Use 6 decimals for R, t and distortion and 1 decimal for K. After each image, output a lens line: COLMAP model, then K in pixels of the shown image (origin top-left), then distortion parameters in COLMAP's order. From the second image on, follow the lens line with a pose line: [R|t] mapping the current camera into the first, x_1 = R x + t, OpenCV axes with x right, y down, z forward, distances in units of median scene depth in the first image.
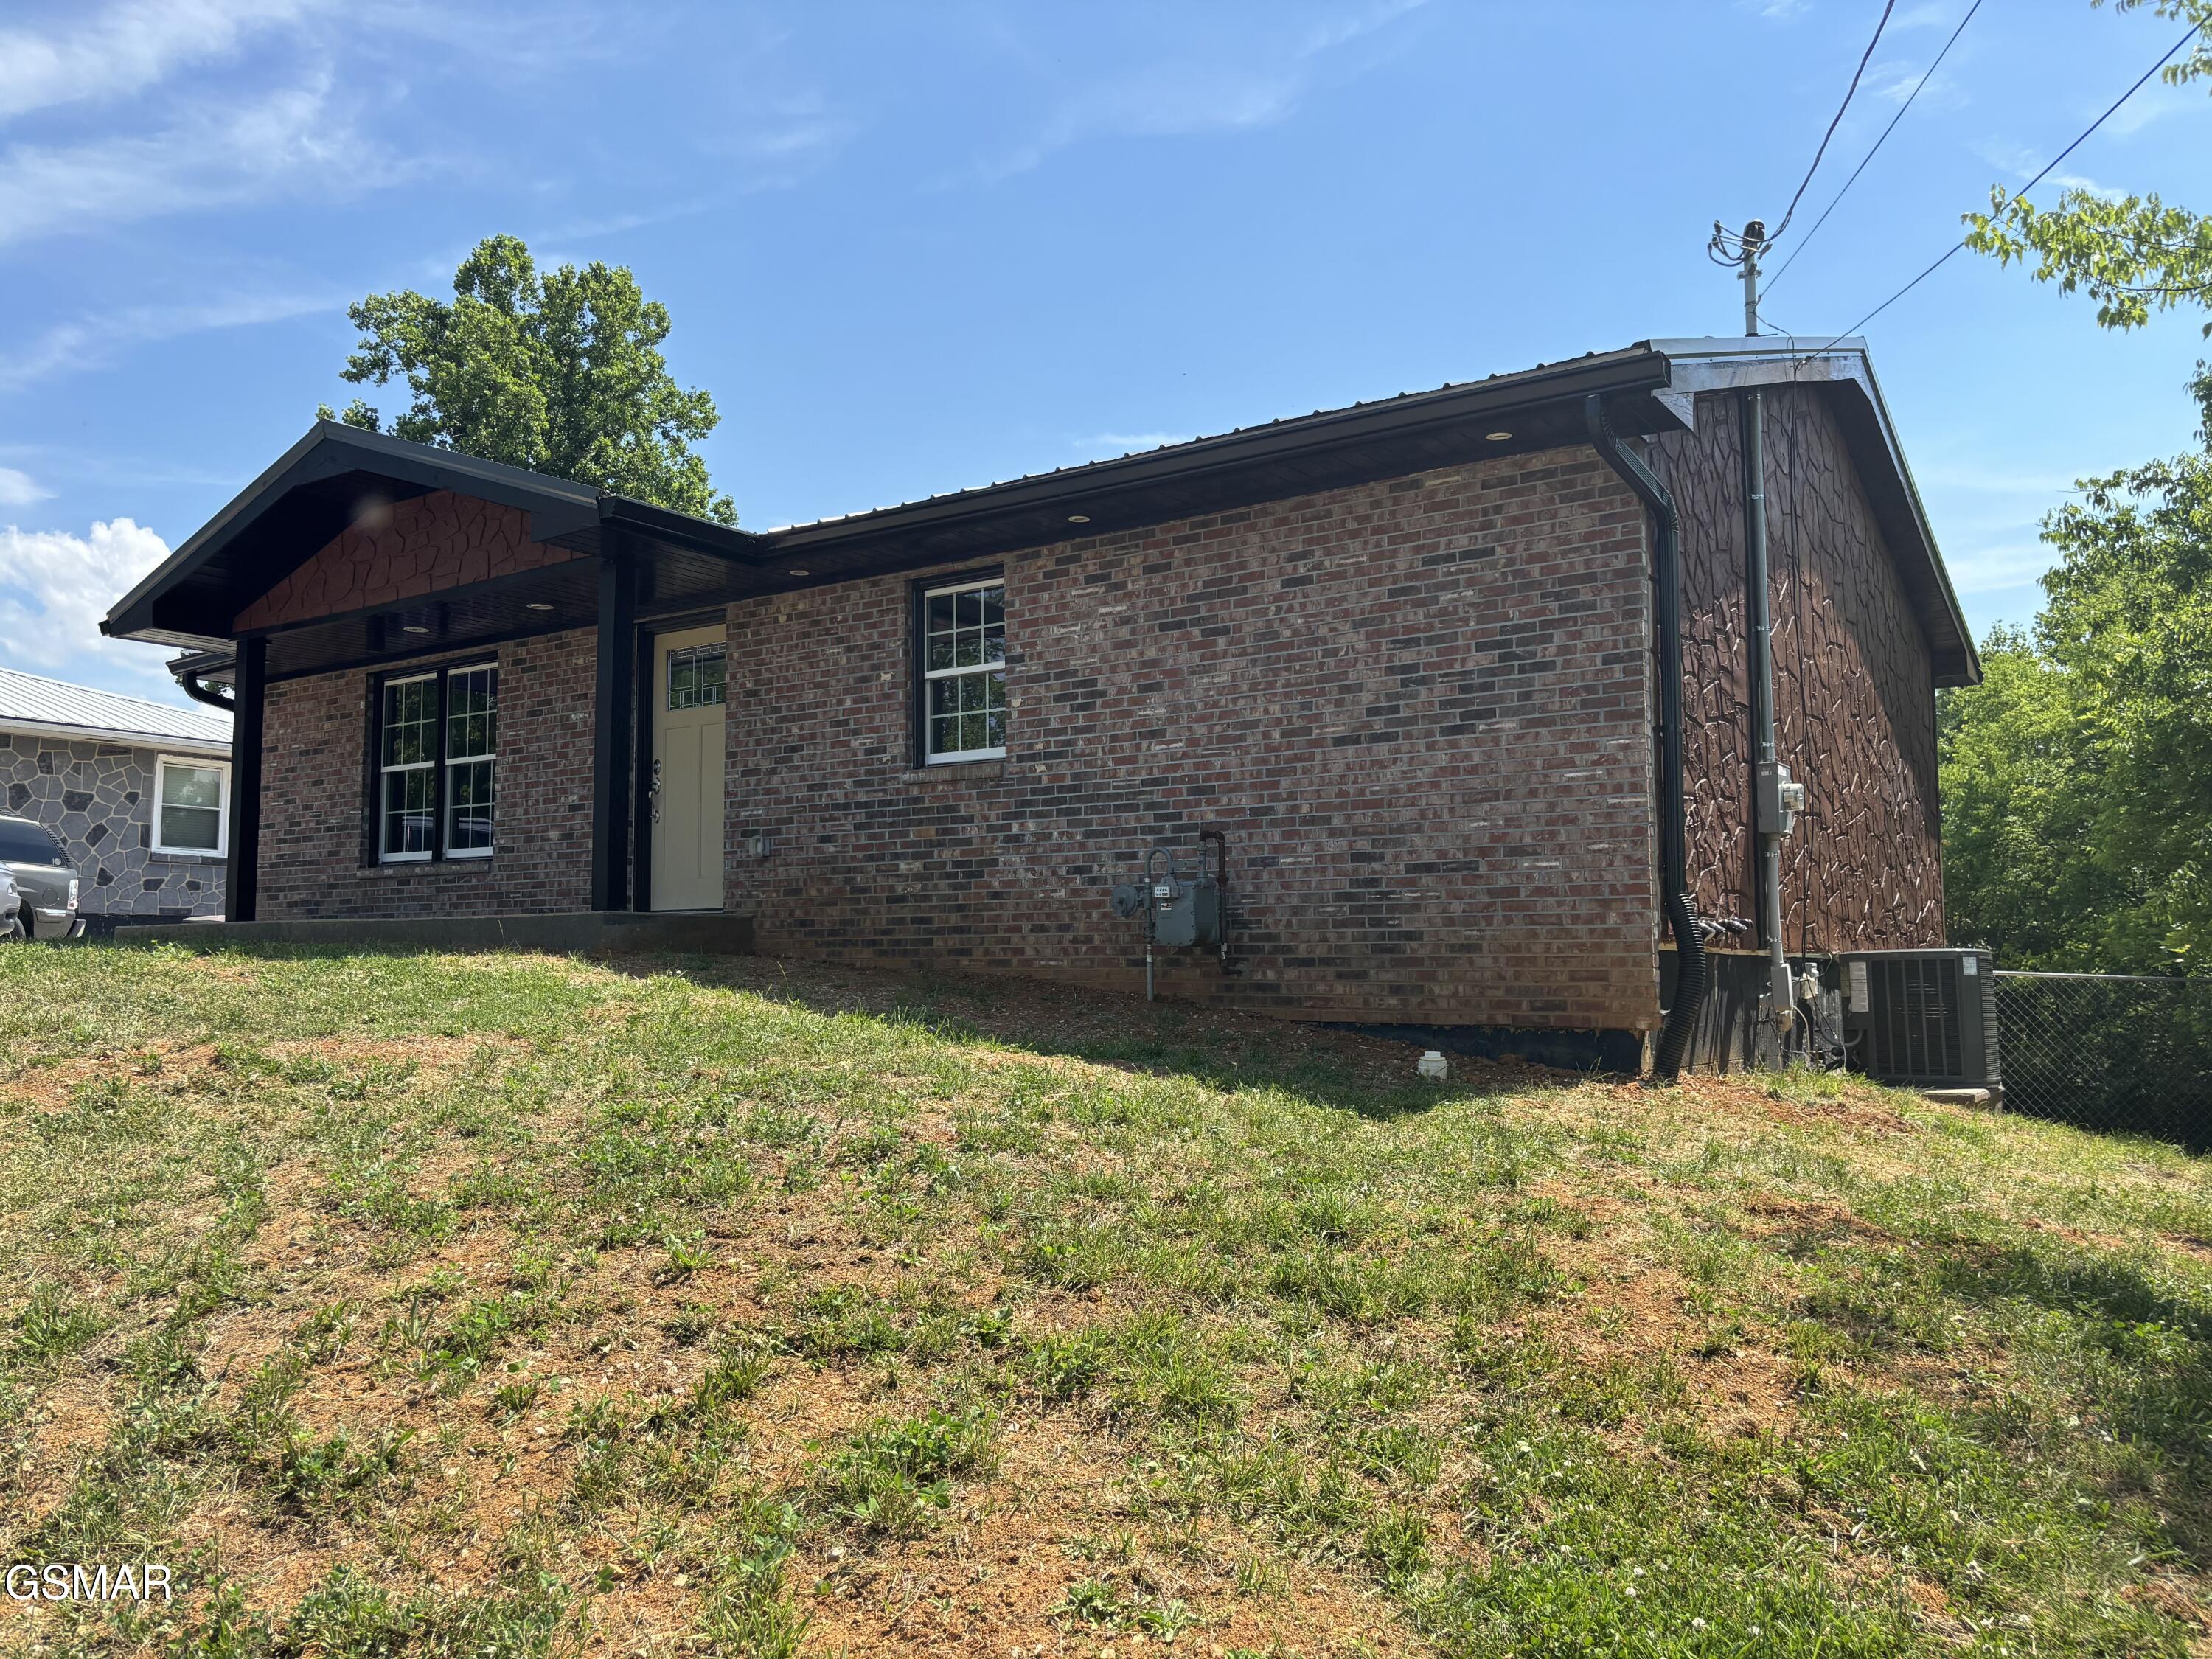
lens RADIAL K [[1660.2, 0, 1105.1], [0, 1660.2, 835.6], [0, 0, 1]] dist [0.063551, -0.004514]
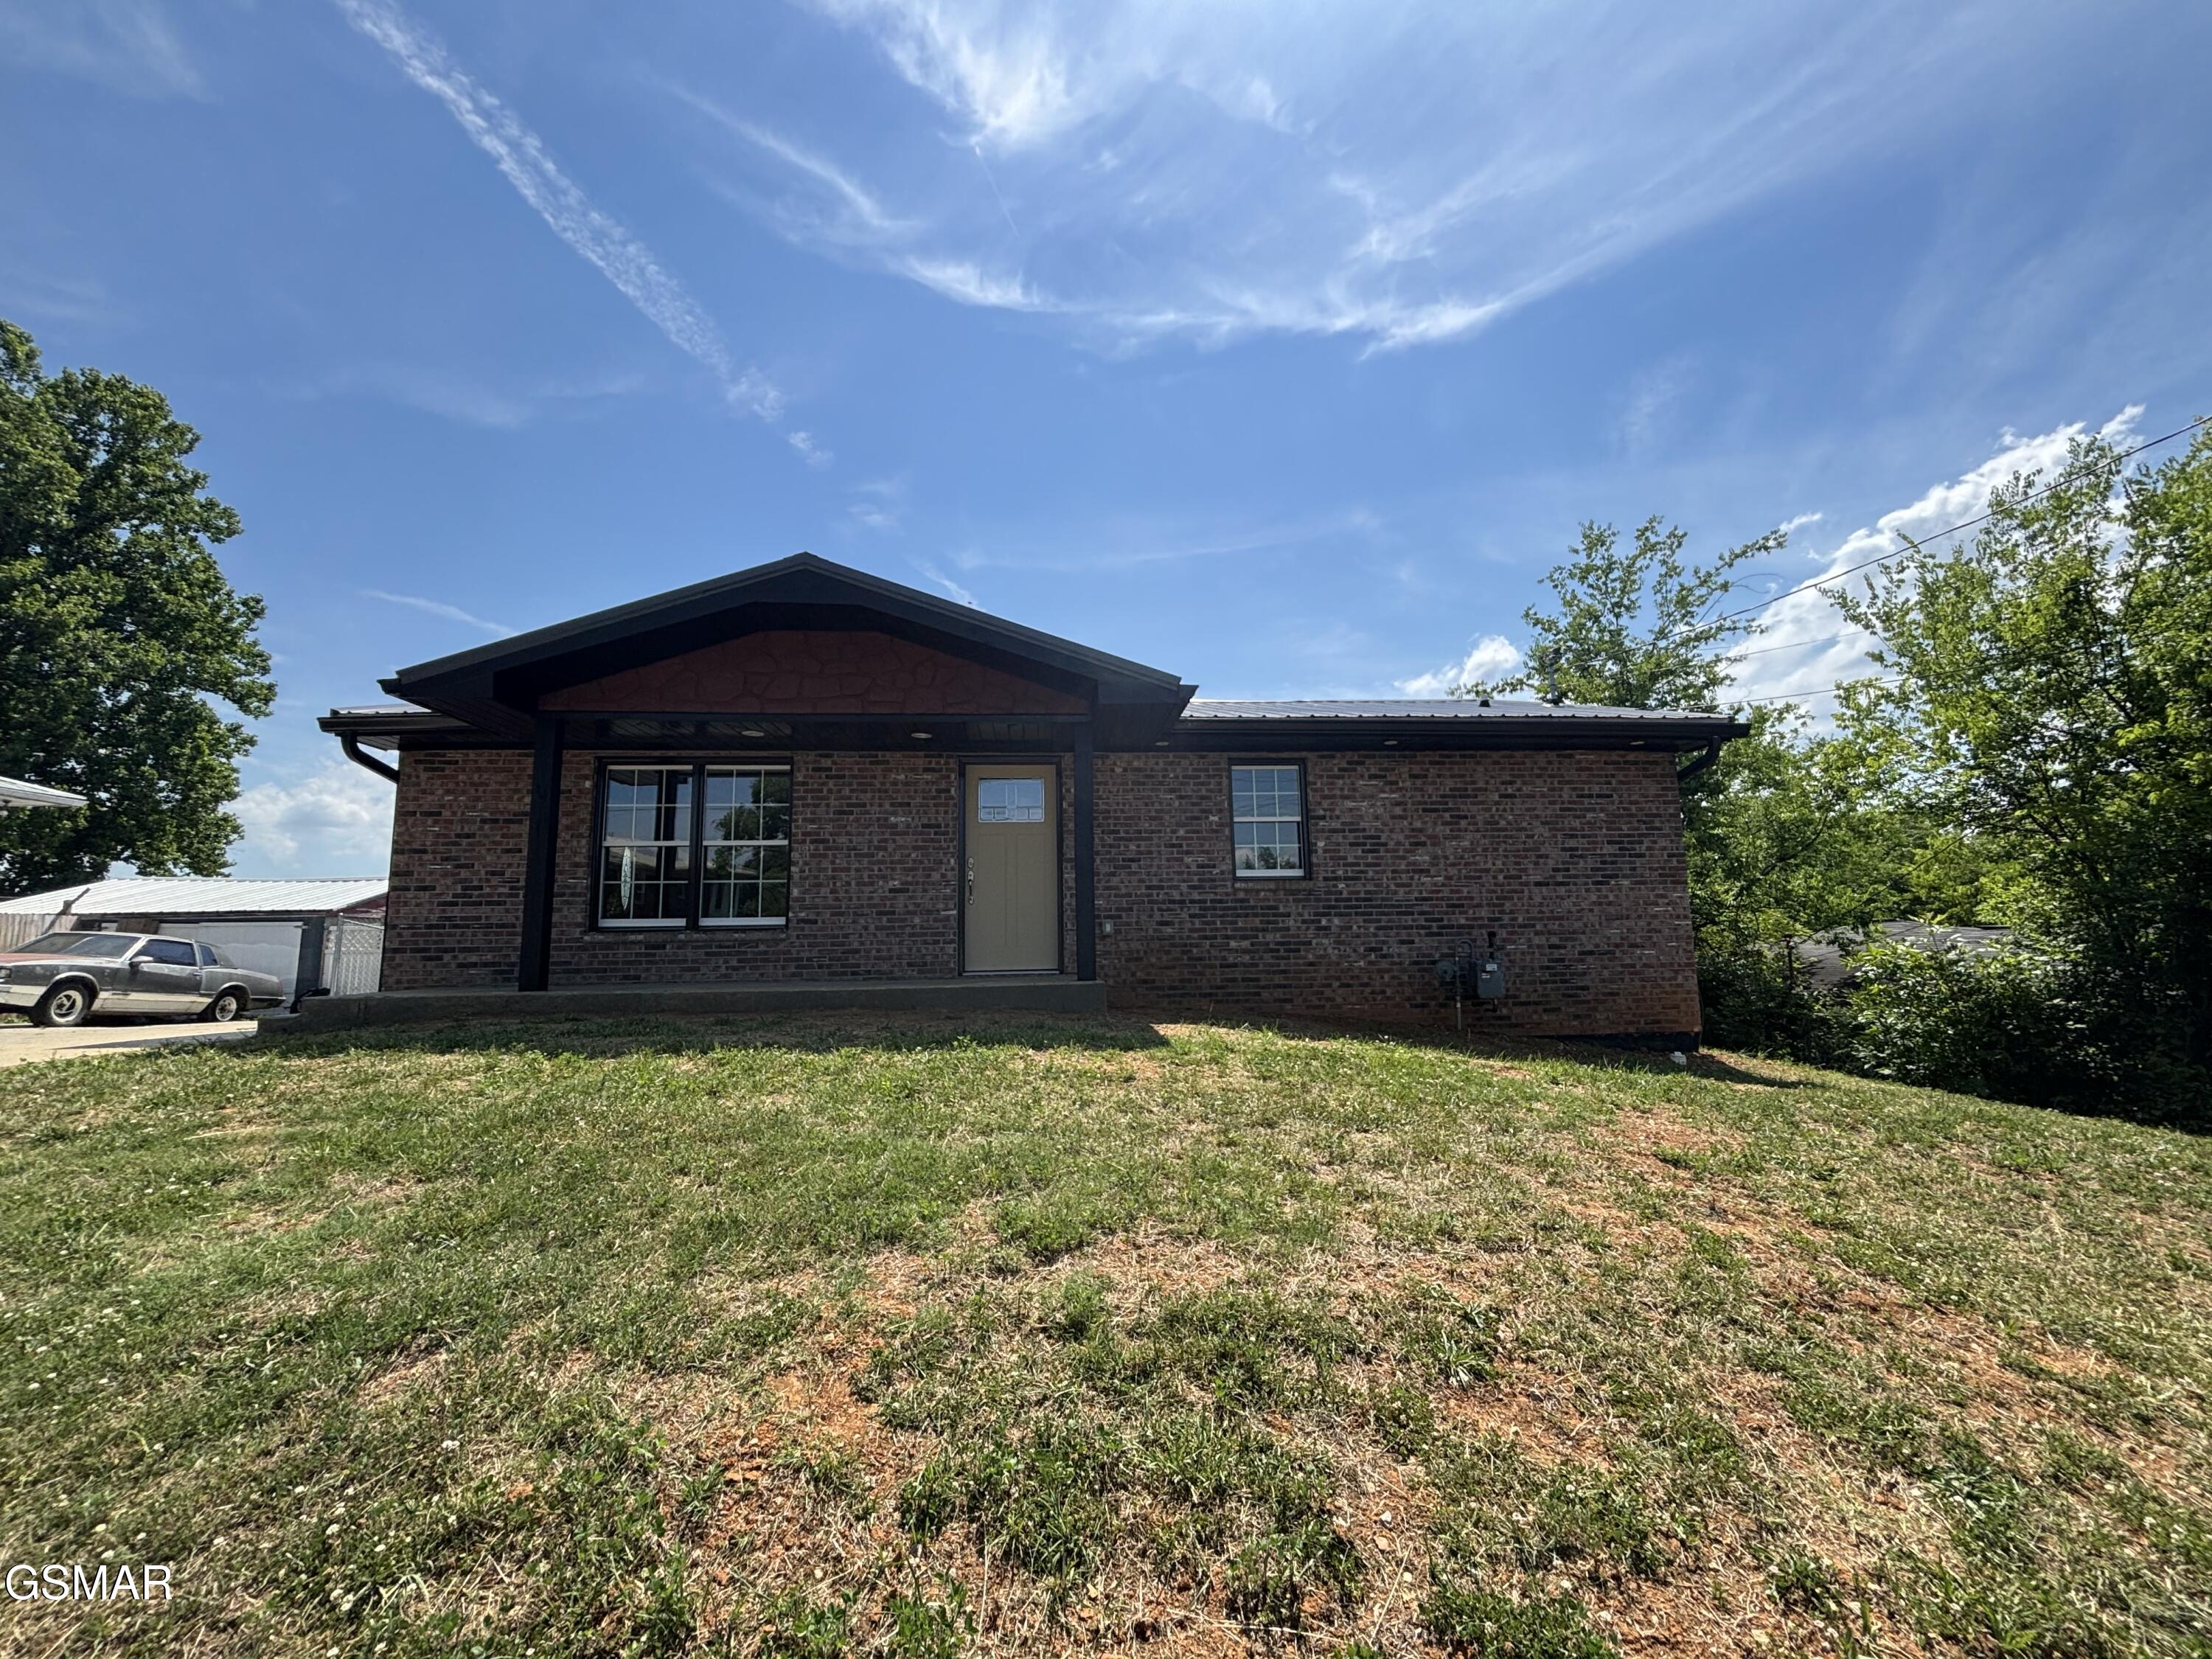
lens RADIAL K [[895.8, 0, 1106.9], [0, 895.8, 831.6], [0, 0, 1]] dist [0.007848, -0.001825]
pose [[0.771431, 0.070864, 0.632355, -0.811514], [-0.035821, 0.997040, -0.068033, -0.026896], [-0.635304, 0.029831, 0.771686, 0.479184]]
